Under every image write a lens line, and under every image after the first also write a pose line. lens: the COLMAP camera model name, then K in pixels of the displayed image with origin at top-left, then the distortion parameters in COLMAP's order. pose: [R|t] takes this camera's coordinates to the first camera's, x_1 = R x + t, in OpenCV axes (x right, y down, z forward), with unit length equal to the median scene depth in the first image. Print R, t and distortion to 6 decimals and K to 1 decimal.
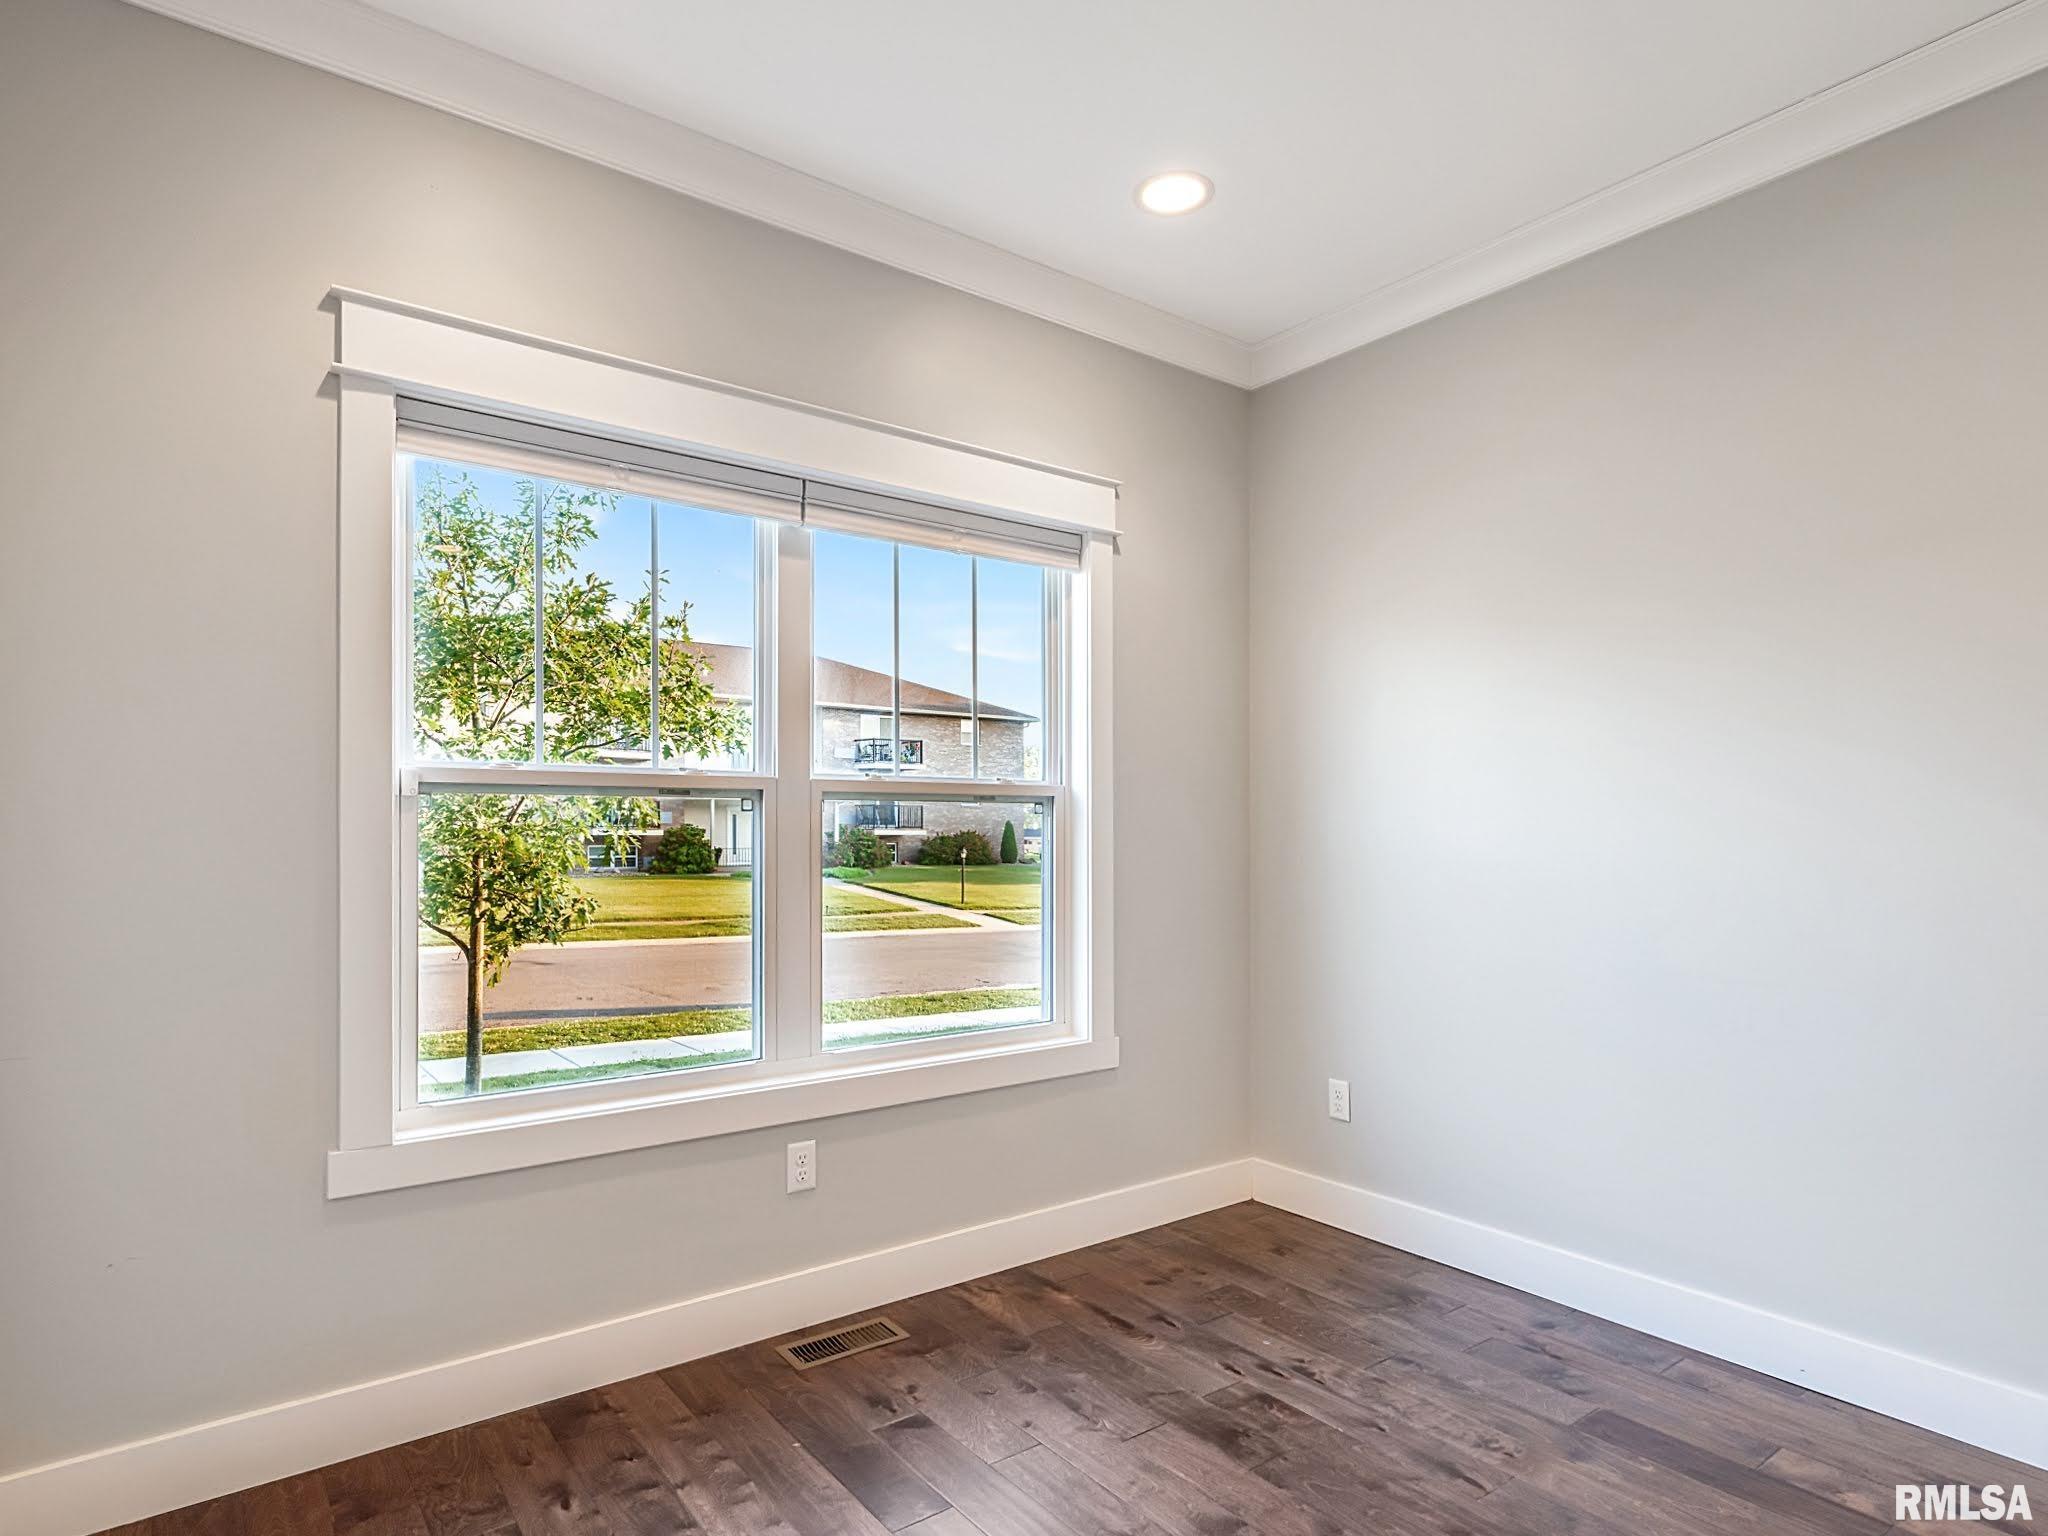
lens RADIAL K [[1126.0, 0, 984.6], [0, 1126.0, 825.2], [0, 0, 1]] dist [0.007086, -0.003619]
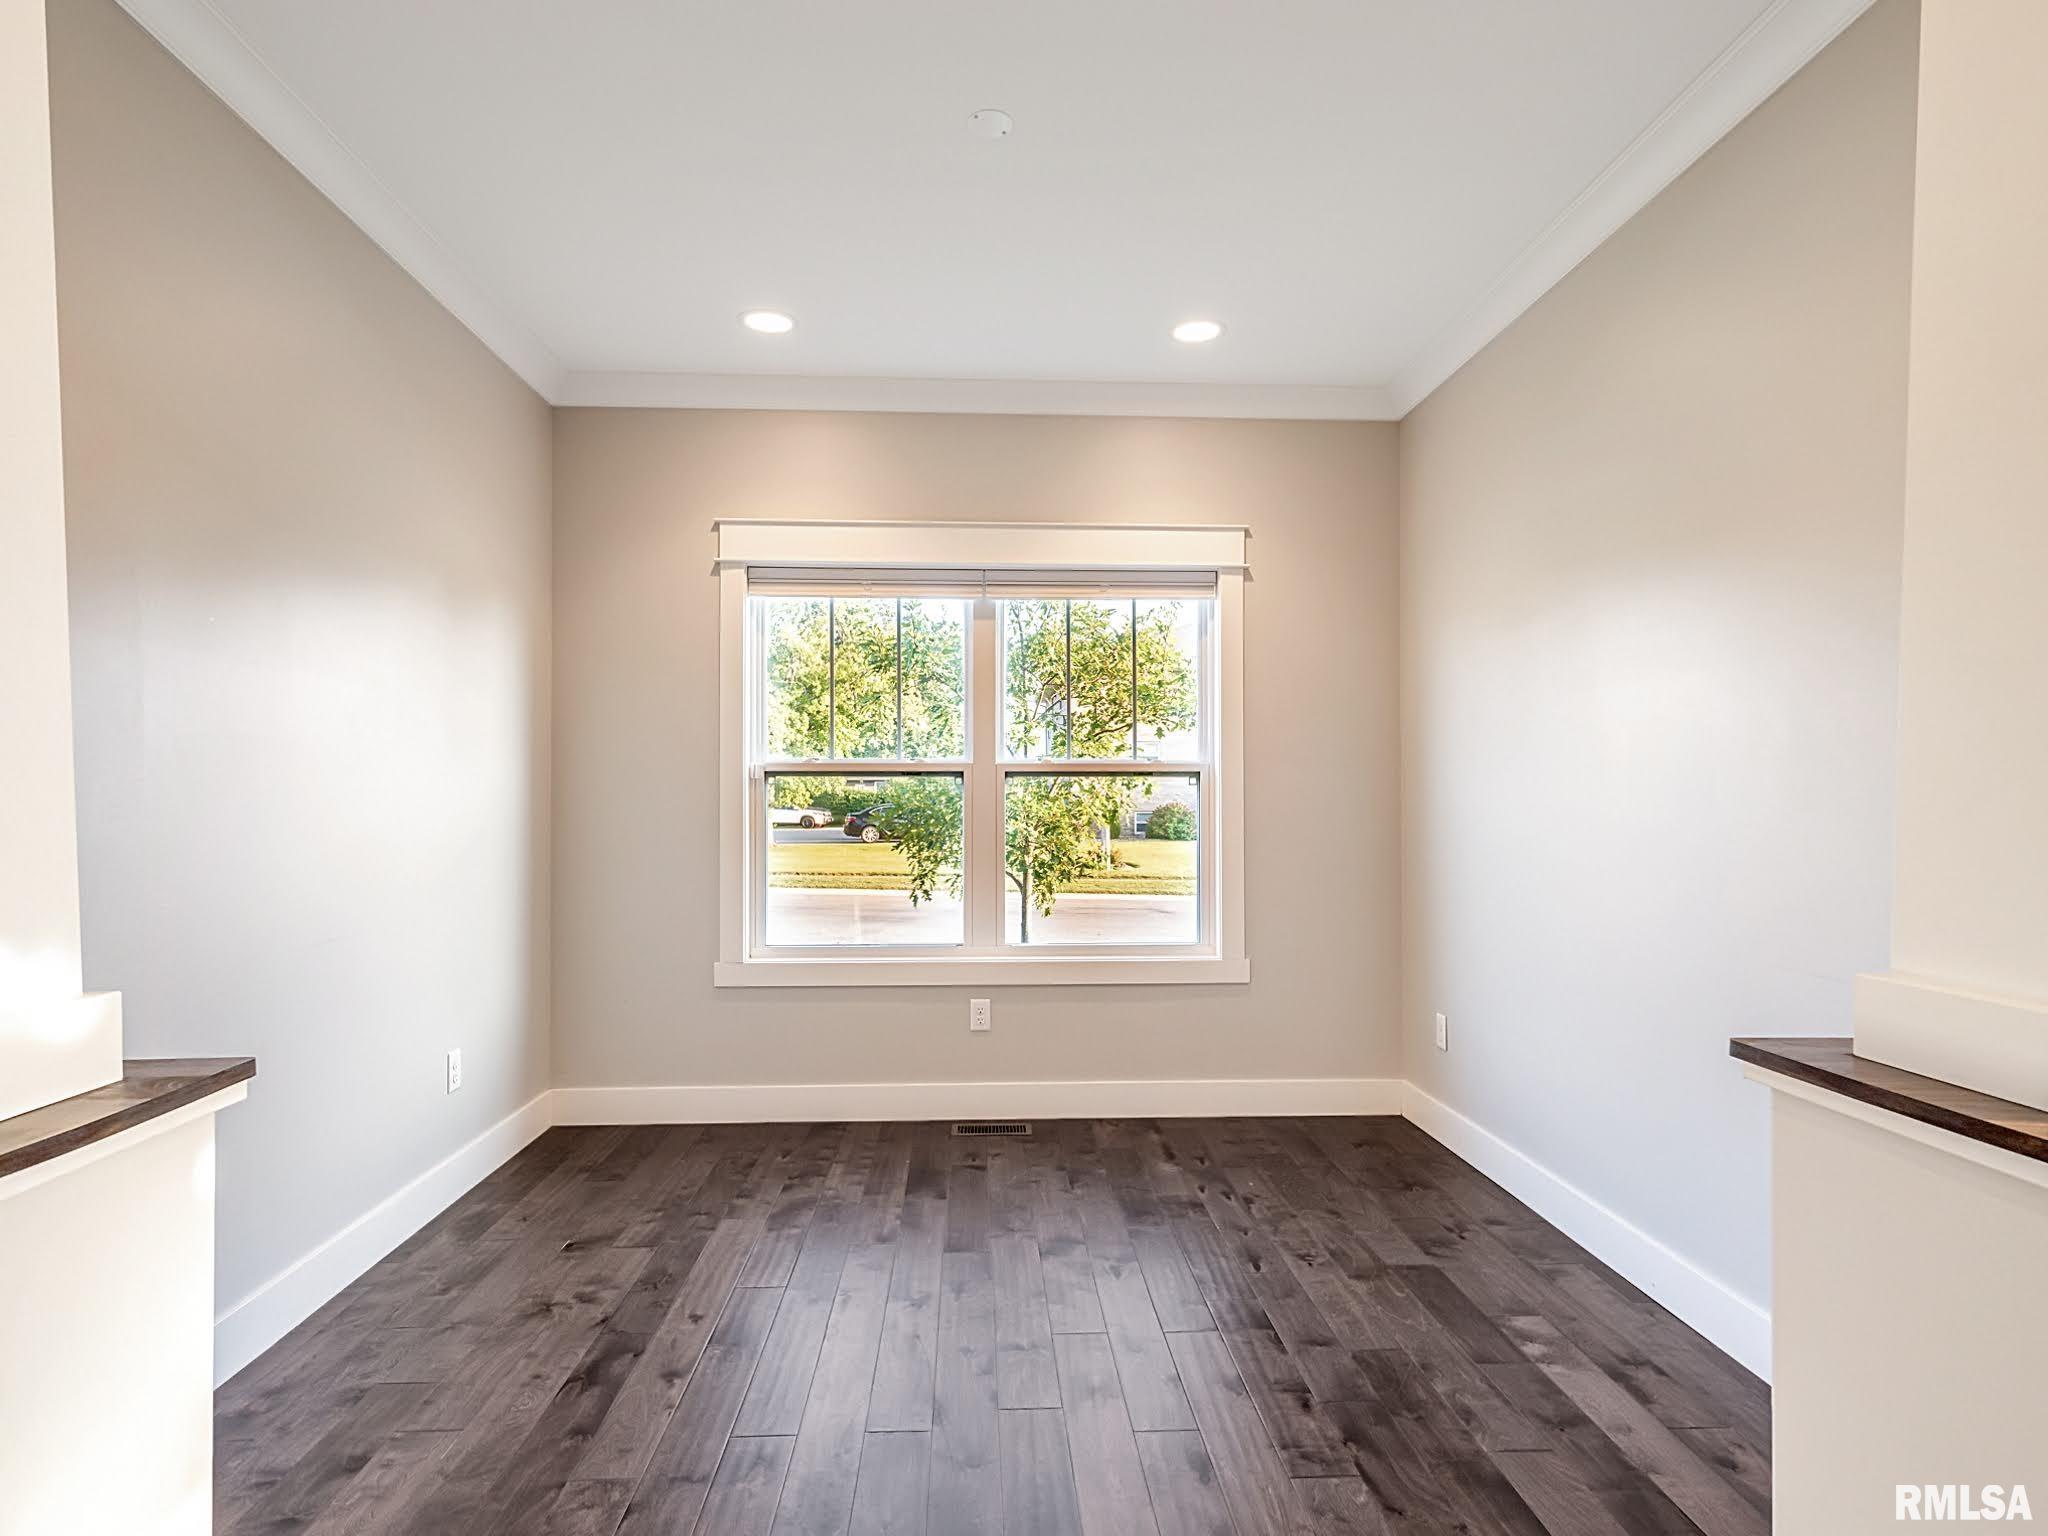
lens RADIAL K [[1126.0, 0, 1023.3], [0, 1126.0, 784.5], [0, 0, 1]] dist [0.007086, -0.003619]
pose [[0.824821, -0.005487, -0.565367, 0.764751], [0.002390, 0.999978, -0.006218, -0.003510], [0.565388, 0.003778, 0.824816, -0.243063]]
